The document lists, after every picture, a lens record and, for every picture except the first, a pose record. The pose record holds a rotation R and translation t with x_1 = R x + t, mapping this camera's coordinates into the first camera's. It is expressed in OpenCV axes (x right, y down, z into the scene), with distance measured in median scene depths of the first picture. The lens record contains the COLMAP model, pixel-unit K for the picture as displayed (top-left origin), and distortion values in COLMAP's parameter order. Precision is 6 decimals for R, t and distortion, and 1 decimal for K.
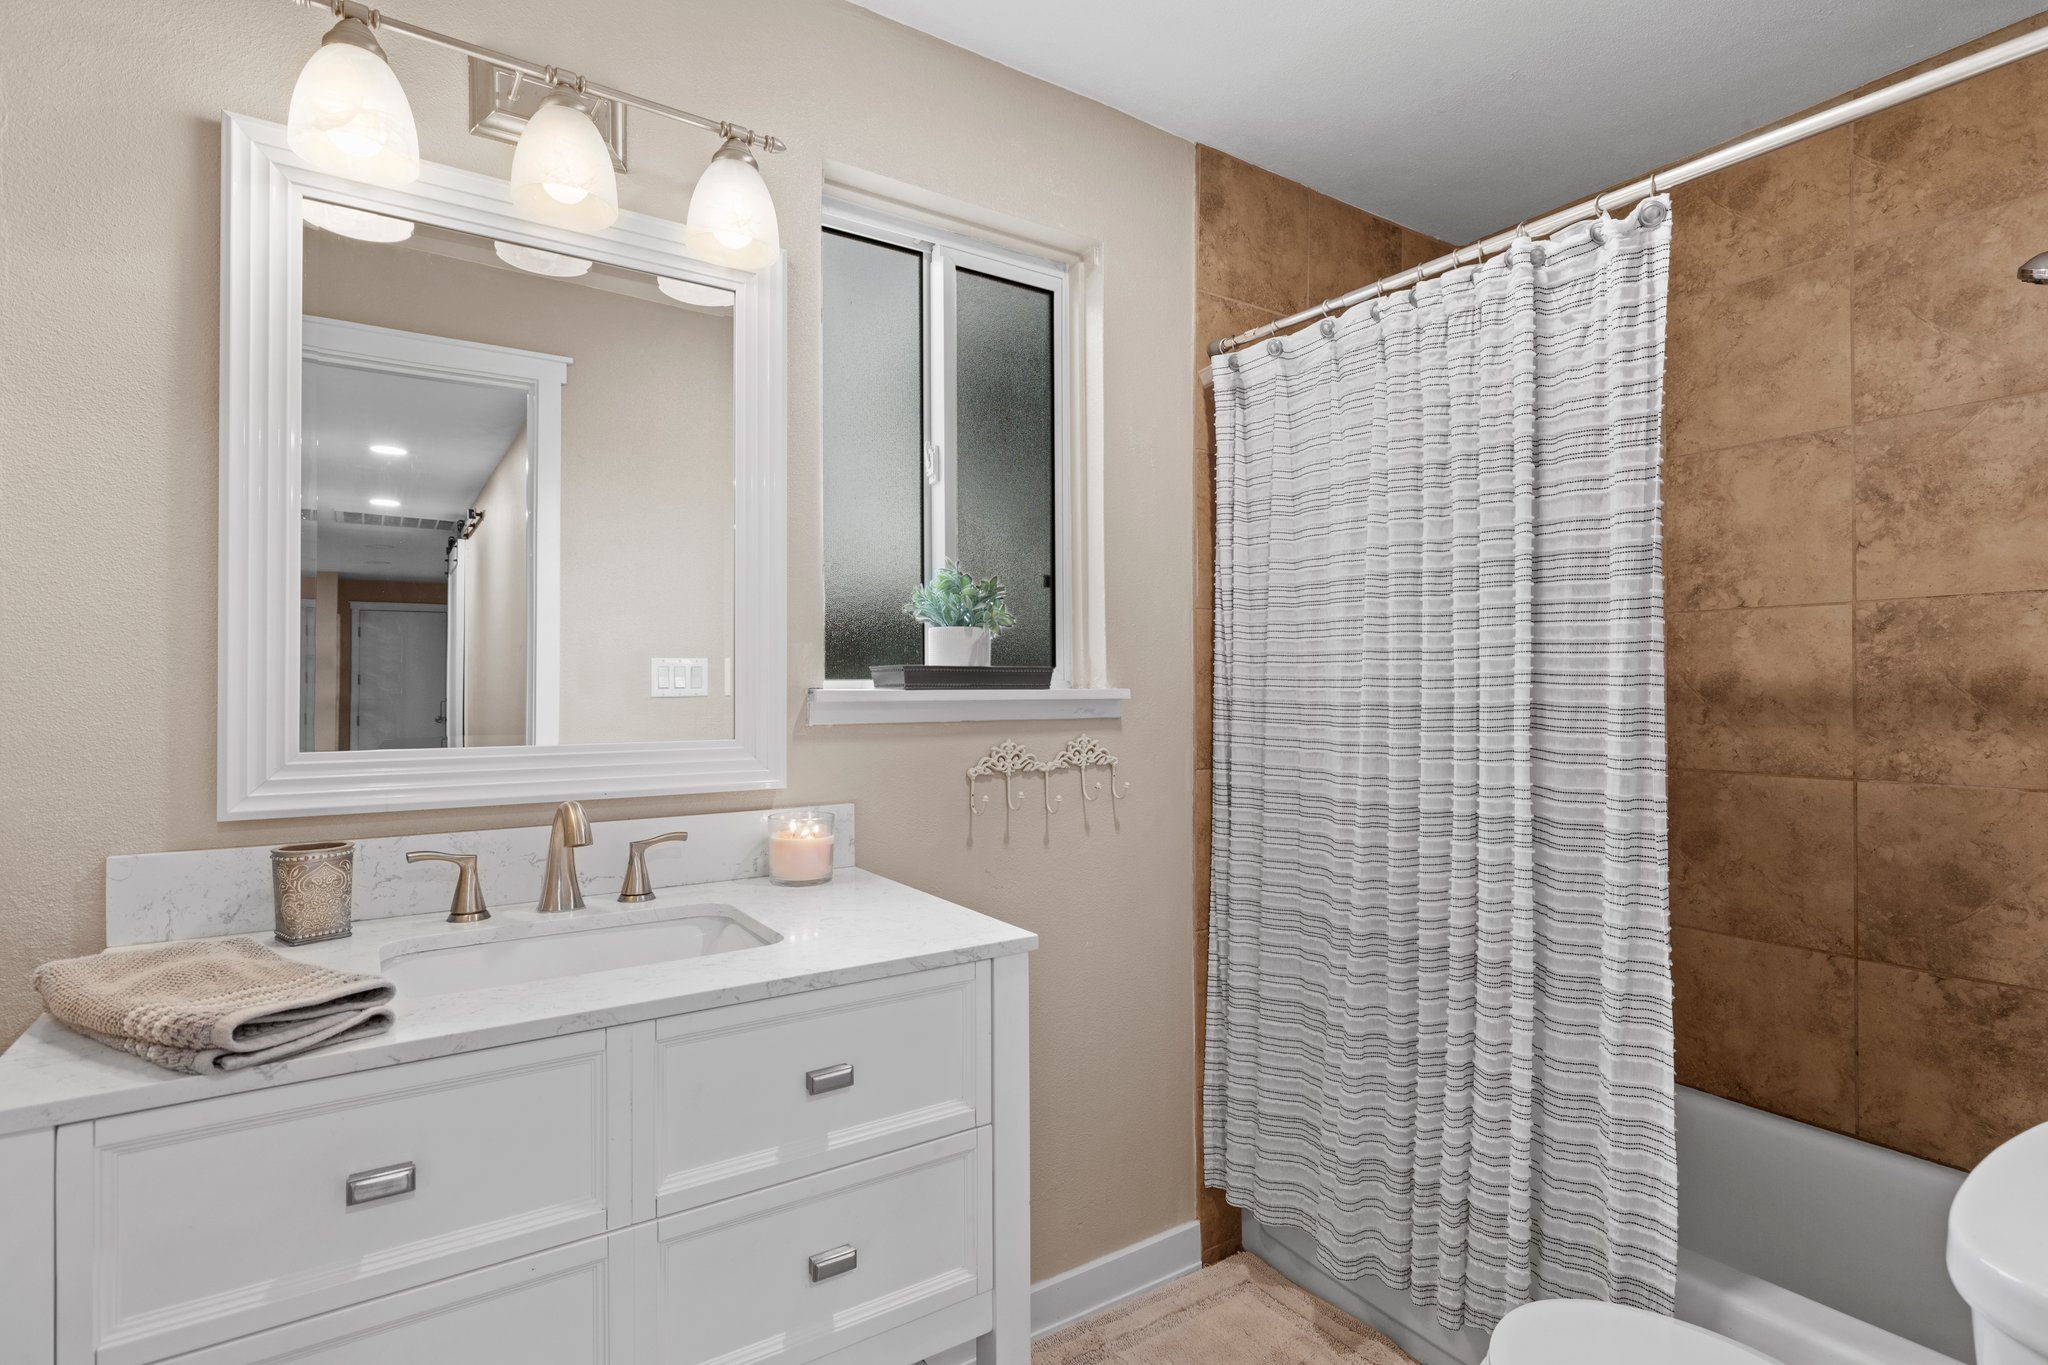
lens RADIAL K [[998.2, 0, 1043.0], [0, 998.2, 680.1], [0, 0, 1]] dist [-0.003529, -0.000257]
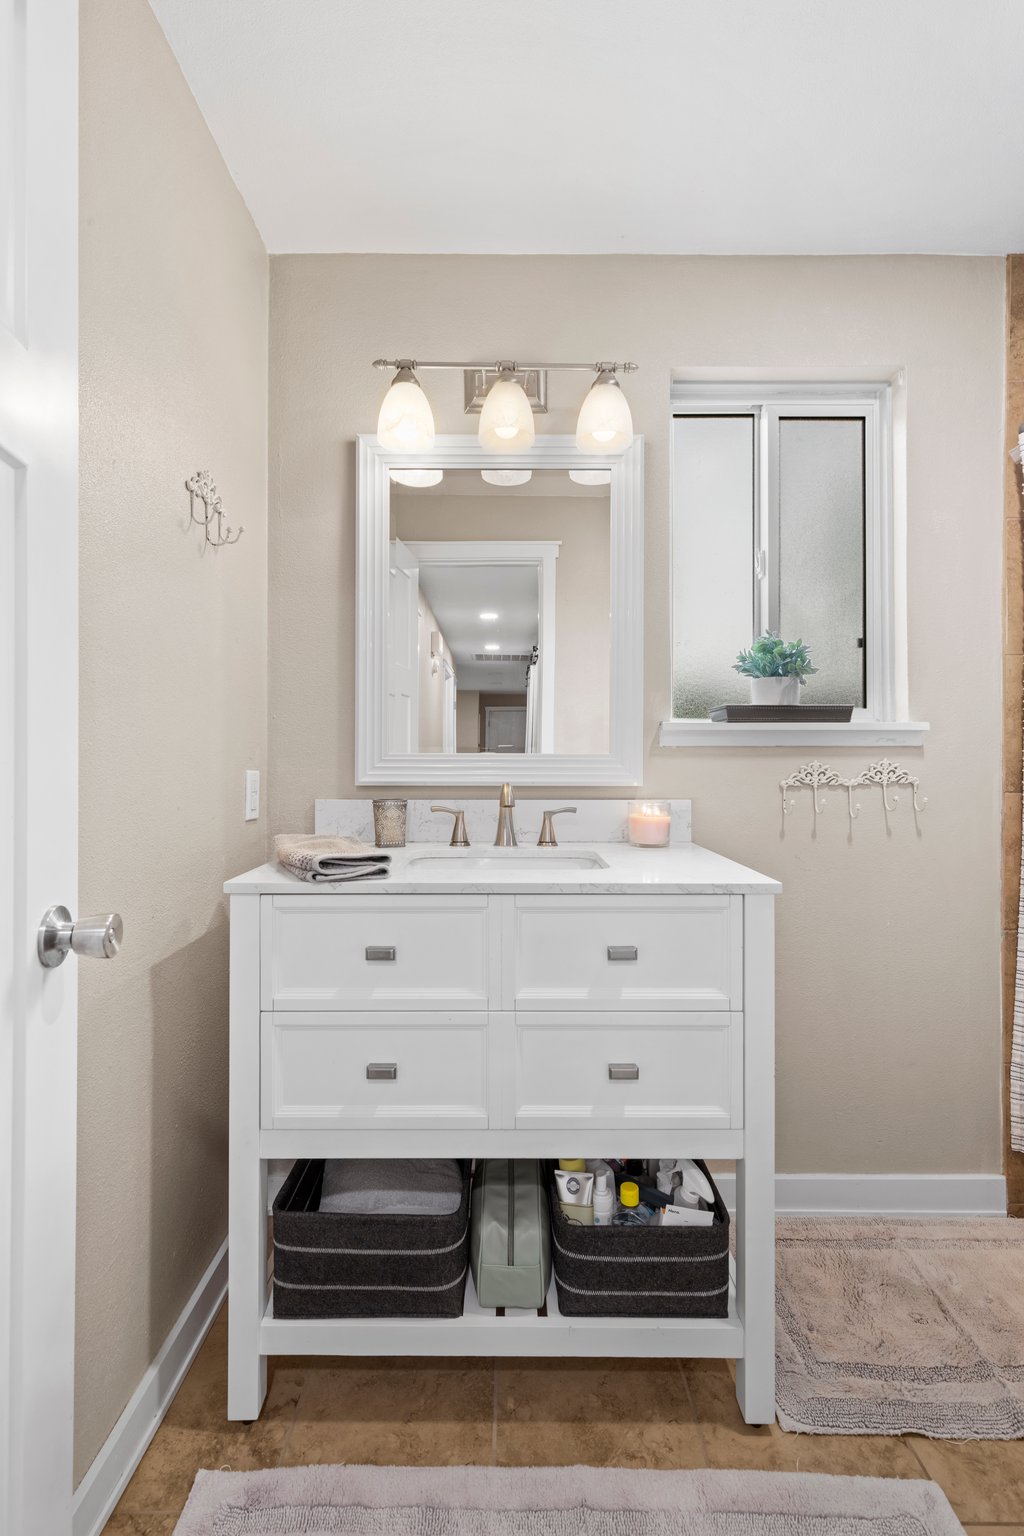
lens RADIAL K [[687.7, 0, 520.3], [0, 687.7, 764.7], [0, 0, 1]] dist [0.009097, -0.005870]
pose [[0.830399, 0.001409, -0.557168, 0.181293], [0.001585, 0.999987, 0.004891, 0.071788], [0.557167, -0.004944, 0.830386, 0.014792]]
